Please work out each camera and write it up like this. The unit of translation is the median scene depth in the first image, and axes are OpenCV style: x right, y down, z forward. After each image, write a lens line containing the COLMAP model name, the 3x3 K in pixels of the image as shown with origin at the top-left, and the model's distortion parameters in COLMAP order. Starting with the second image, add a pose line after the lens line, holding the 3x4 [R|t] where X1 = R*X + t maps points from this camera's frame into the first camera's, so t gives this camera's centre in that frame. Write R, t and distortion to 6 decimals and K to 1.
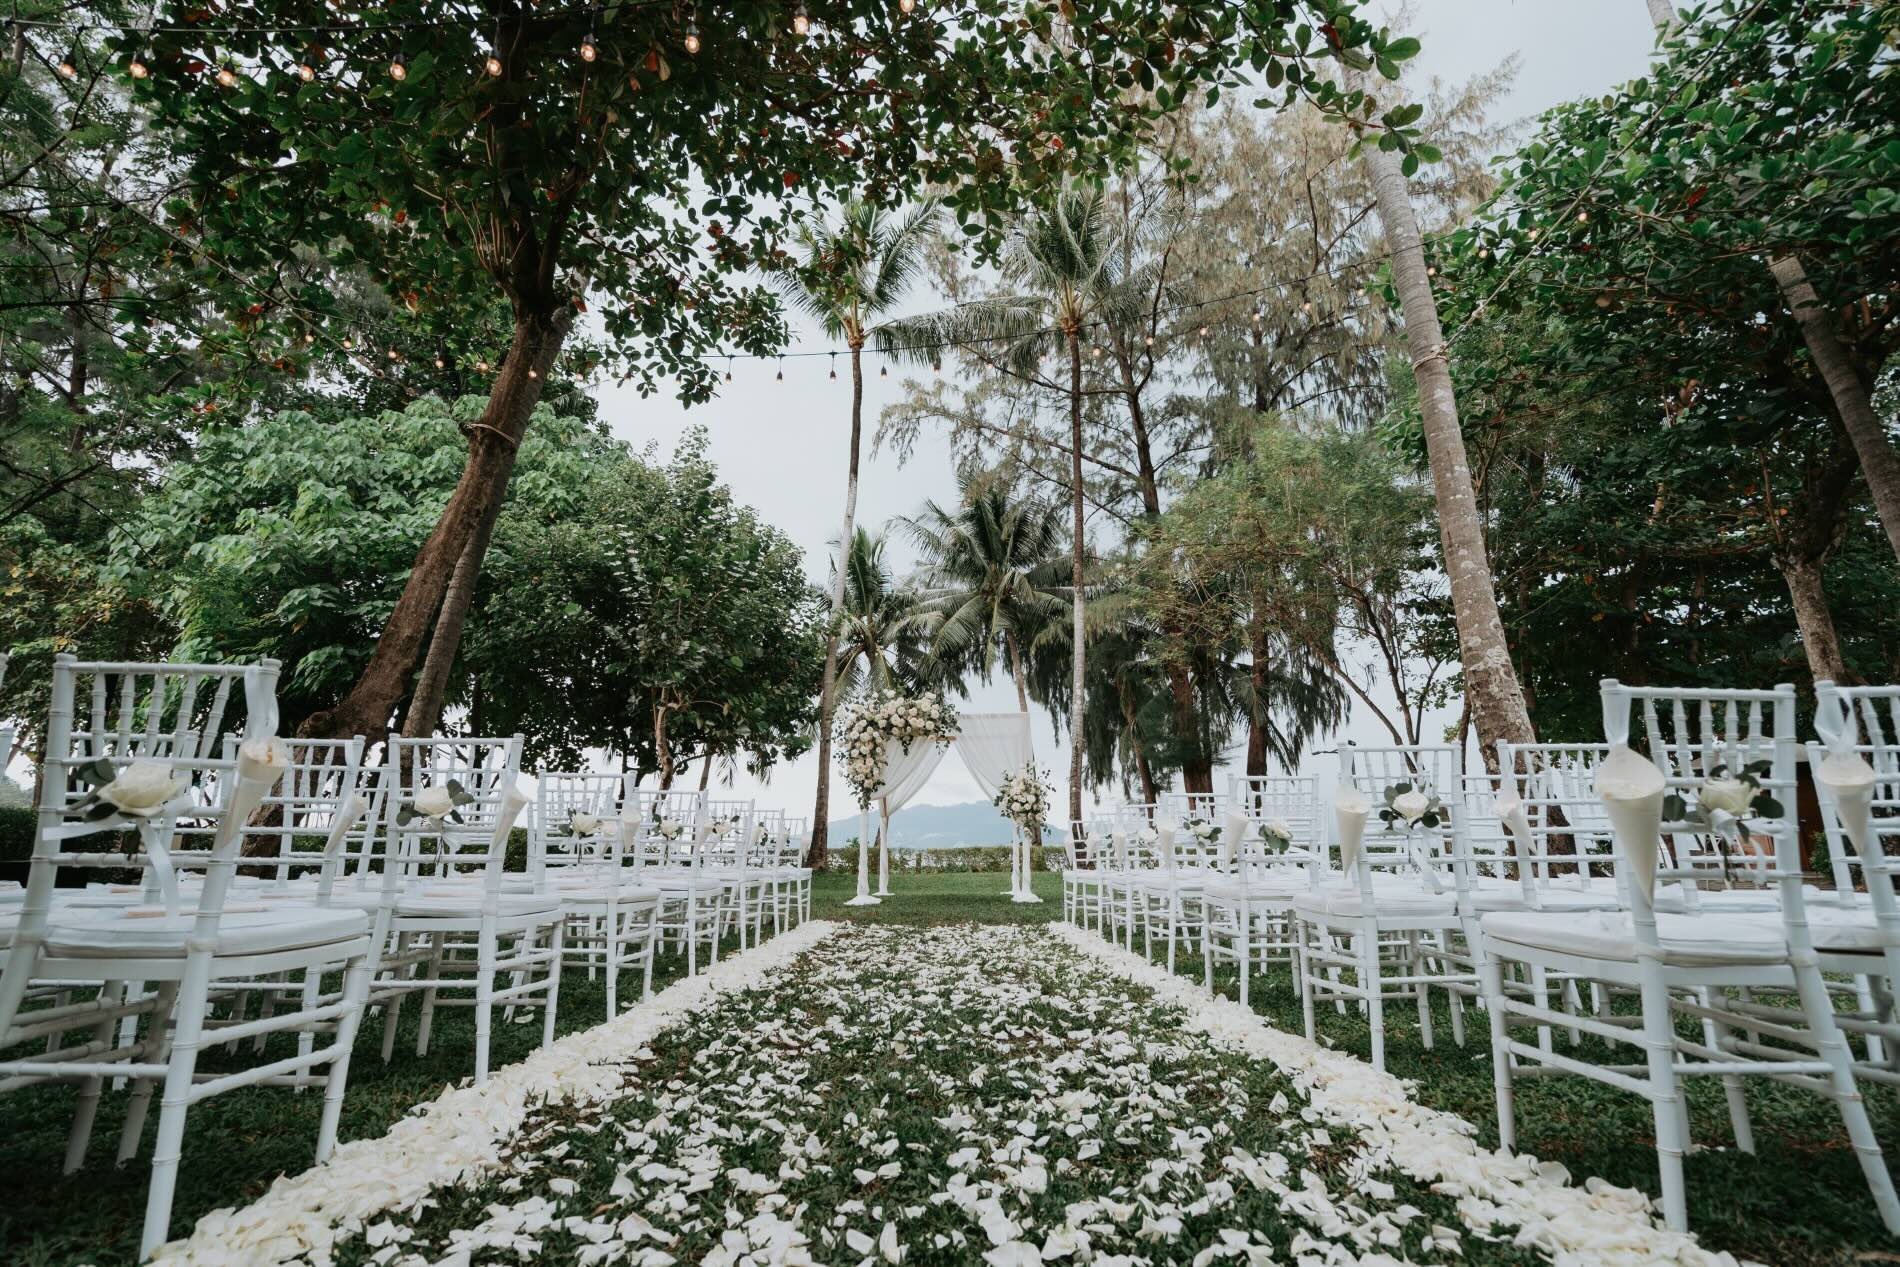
lens RADIAL K [[878.0, 0, 929.4], [0, 878.0, 635.8], [0, 0, 1]] dist [0.000454, 0.000164]
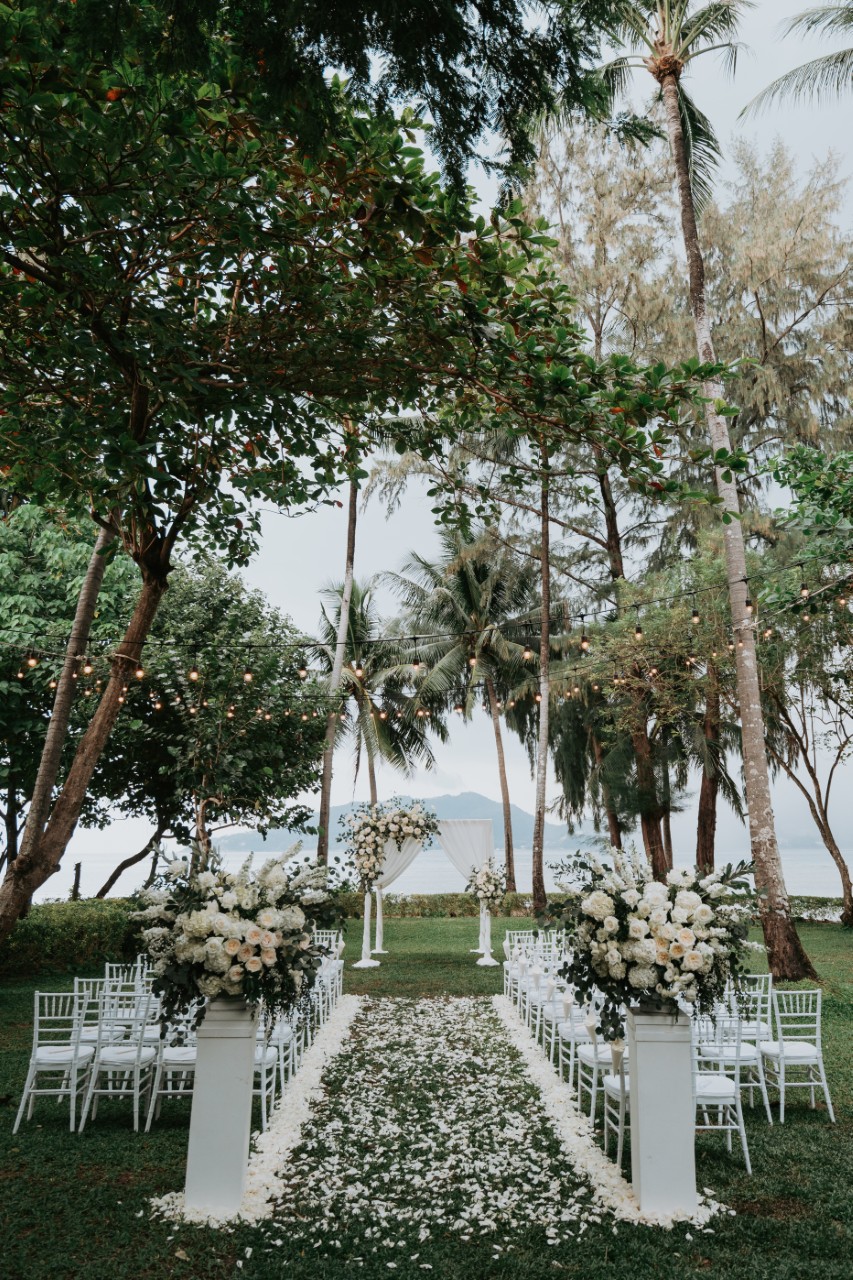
lens RADIAL K [[852.5, 0, 437.0], [0, 852.5, 638.1], [0, 0, 1]] dist [0.009179, -0.001030]
pose [[0.999557, 0.010641, 0.027788, -0.009151], [-0.009837, 0.999534, -0.028893, -0.158996], [-0.028083, 0.028607, 0.999196, -0.323198]]
